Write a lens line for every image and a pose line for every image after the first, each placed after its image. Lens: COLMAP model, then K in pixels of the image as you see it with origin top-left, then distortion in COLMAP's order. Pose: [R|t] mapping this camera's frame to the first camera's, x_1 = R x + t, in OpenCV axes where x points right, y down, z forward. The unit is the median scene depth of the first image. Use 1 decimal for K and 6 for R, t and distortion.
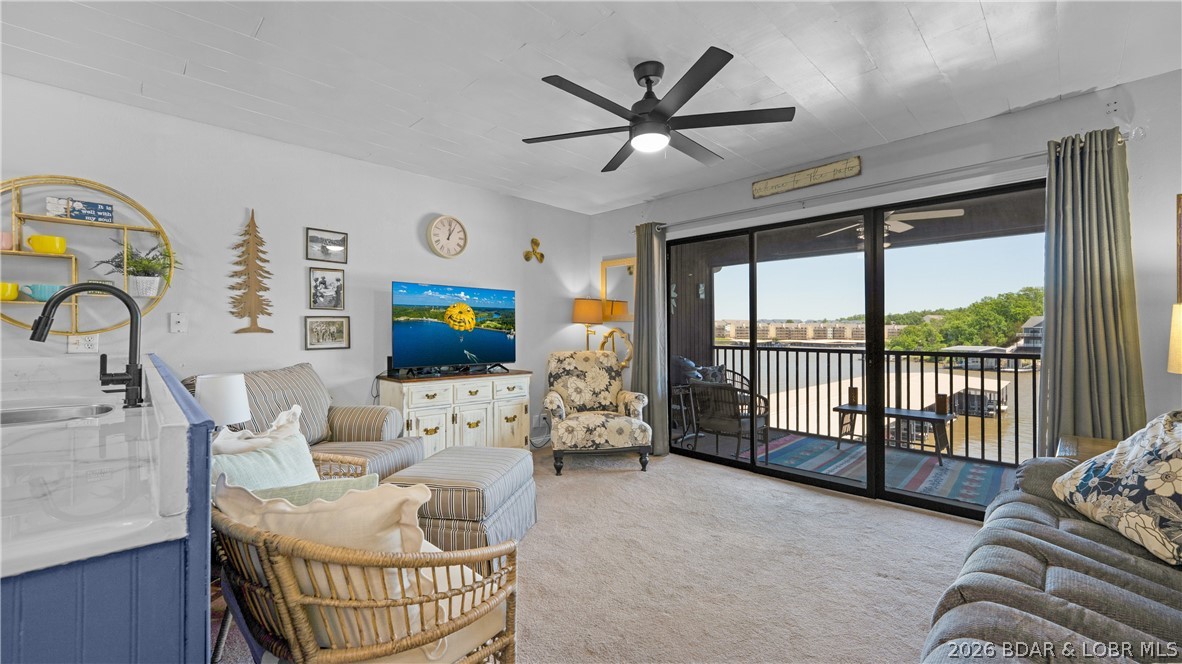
lens RADIAL K [[478.5, 0, 585.7], [0, 478.5, 323.9], [0, 0, 1]] dist [-0.008553, 0.000980]
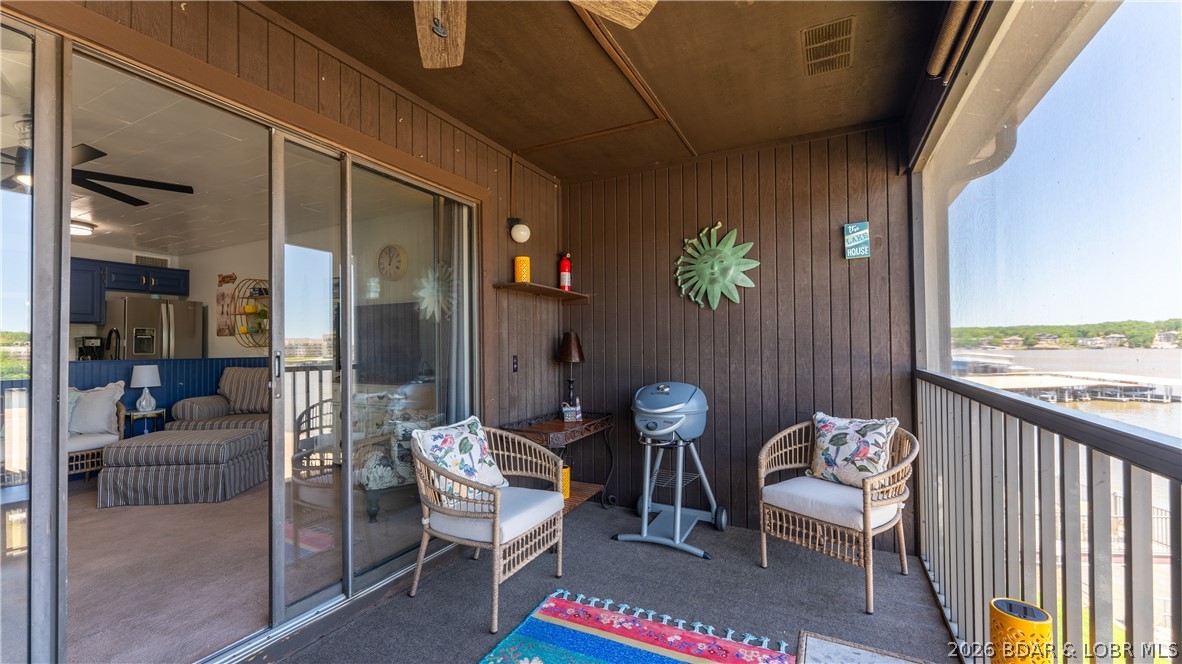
lens RADIAL K [[478.5, 0, 585.4], [0, 478.5, 337.9], [0, 0, 1]] dist [-0.008553, 0.000980]
pose [[0.313789, -0.018788, -0.949307, 1.099960], [0.026563, 0.999587, -0.011003, 0.030064], [0.949121, -0.021764, 0.314158, 1.247766]]
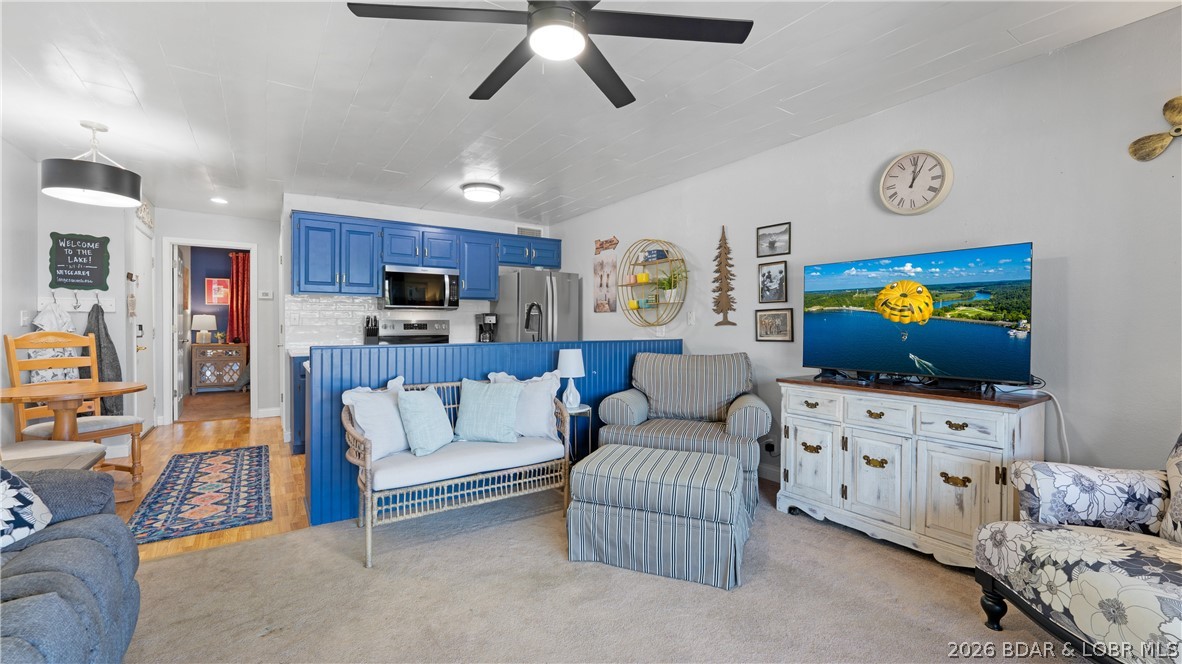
lens RADIAL K [[478.5, 0, 589.7], [0, 478.5, 335.8], [0, 0, 1]] dist [-0.008553, 0.000980]
pose [[-0.168852, 0.022669, -0.985381, 0.512812], [0.018799, 0.999628, 0.019775, 0.012303], [0.985462, -0.015185, -0.169215, 0.751624]]
